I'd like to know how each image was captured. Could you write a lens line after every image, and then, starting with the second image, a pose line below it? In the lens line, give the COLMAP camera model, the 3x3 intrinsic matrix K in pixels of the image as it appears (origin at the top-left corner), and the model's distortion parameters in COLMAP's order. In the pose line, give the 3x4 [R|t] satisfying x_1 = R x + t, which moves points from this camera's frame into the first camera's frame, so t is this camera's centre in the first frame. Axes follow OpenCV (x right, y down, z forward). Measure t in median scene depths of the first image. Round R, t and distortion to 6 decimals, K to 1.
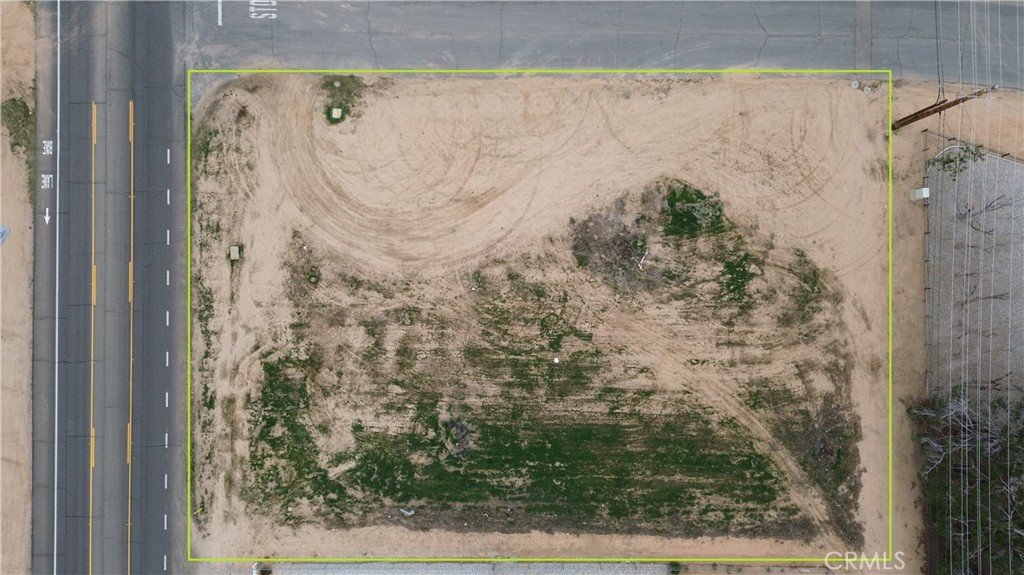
lens RADIAL K [[722.3, 0, 514.0], [0, 722.3, 281.2], [0, 0, 1]] dist [0.089716, -0.098425]
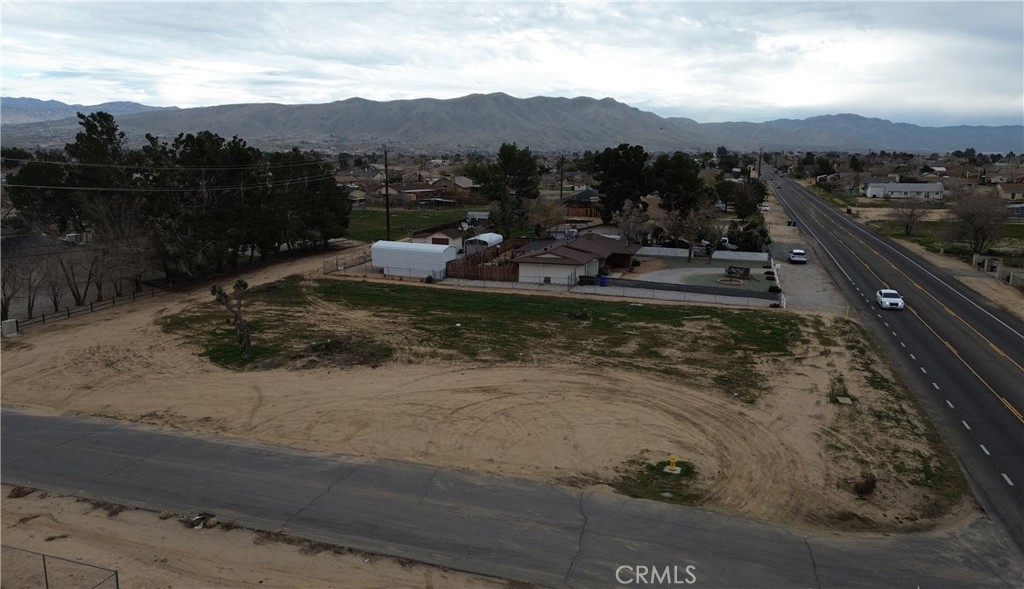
lens RADIAL K [[747.1, 0, 500.1], [0, 747.1, 263.8], [0, 0, 1]] dist [0.064935, -0.046734]
pose [[-0.952258, -0.037347, 0.303002, -0.286713], [0.305164, -0.145462, 0.941125, -0.780826], [0.008927, 0.988659, 0.149914, 0.768429]]
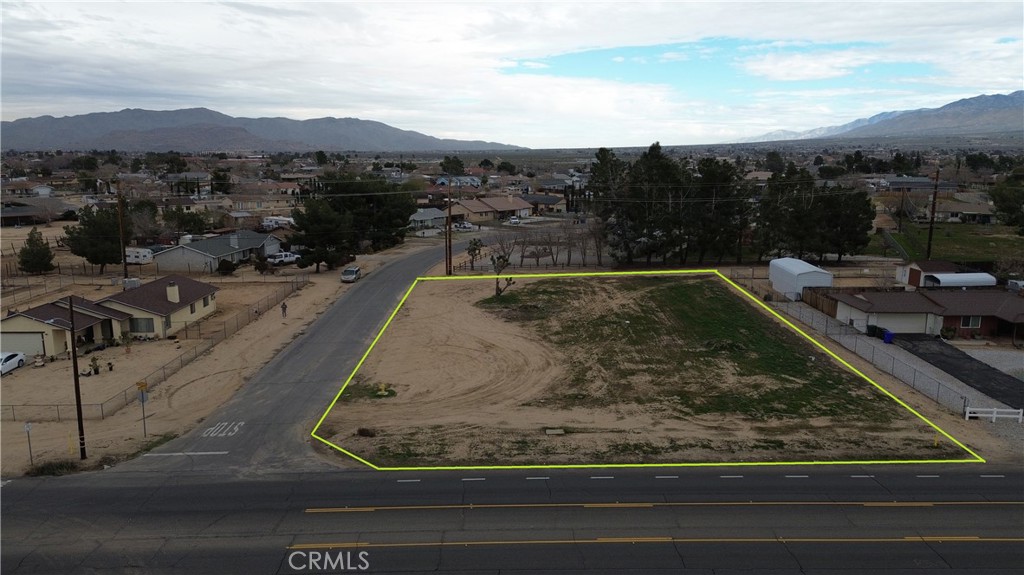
lens RADIAL K [[722.0, 0, 512.0], [0, 722.0, 287.5], [0, 0, 1]] dist [0.082666, -0.076143]
pose [[-0.013231, -0.175873, 0.984324, -1.064764], [0.999894, -0.008280, 0.011961, -0.088877], [0.006046, 0.984378, 0.175964, 0.734918]]
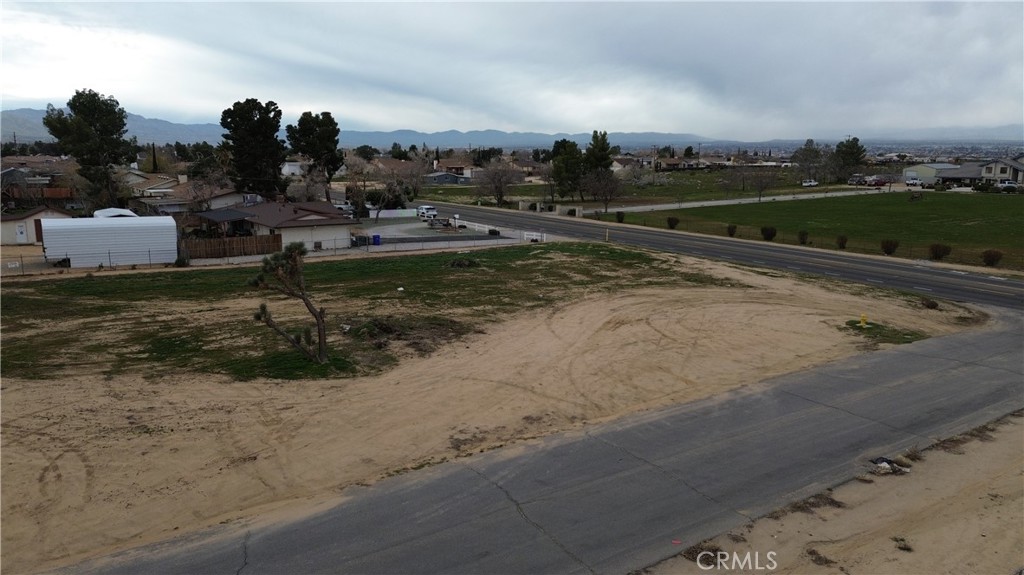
lens RADIAL K [[722.0, 0, 512.0], [0, 722.0, 287.5], [0, 0, 1]] dist [0.082666, -0.076143]
pose [[-0.816708, 0.113918, -0.565695, 0.399526], [-0.577051, -0.160416, 0.800799, -0.581271], [0.000479, 0.980454, 0.196749, 0.838773]]
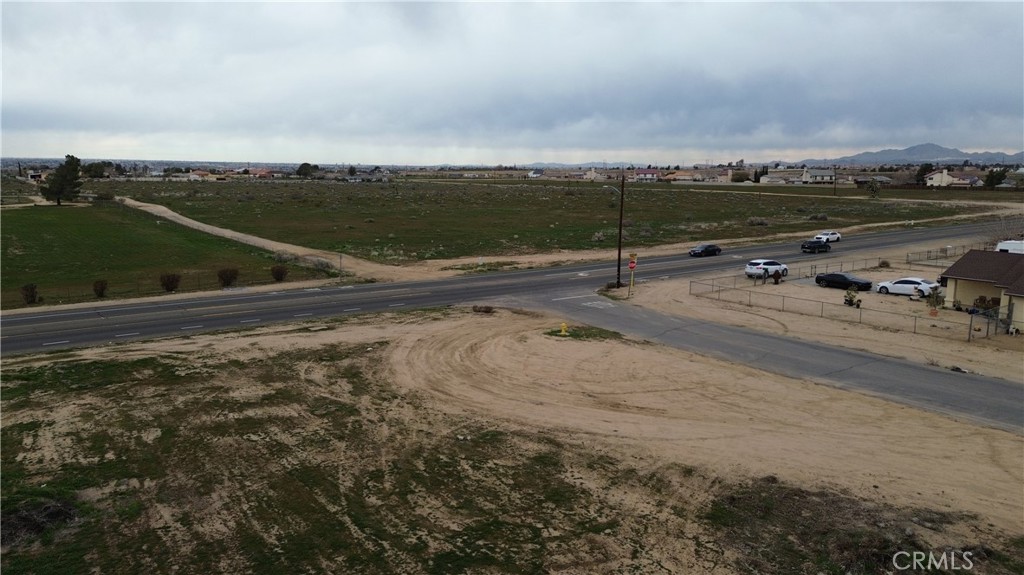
lens RADIAL K [[722.3, 0, 514.0], [0, 722.3, 281.2], [0, 0, 1]] dist [0.089716, -0.098425]
pose [[0.604528, 0.135771, -0.784928, 0.274485], [-0.796458, 0.085500, -0.598619, 0.226176], [-0.014164, 0.987044, 0.159823, 0.843098]]
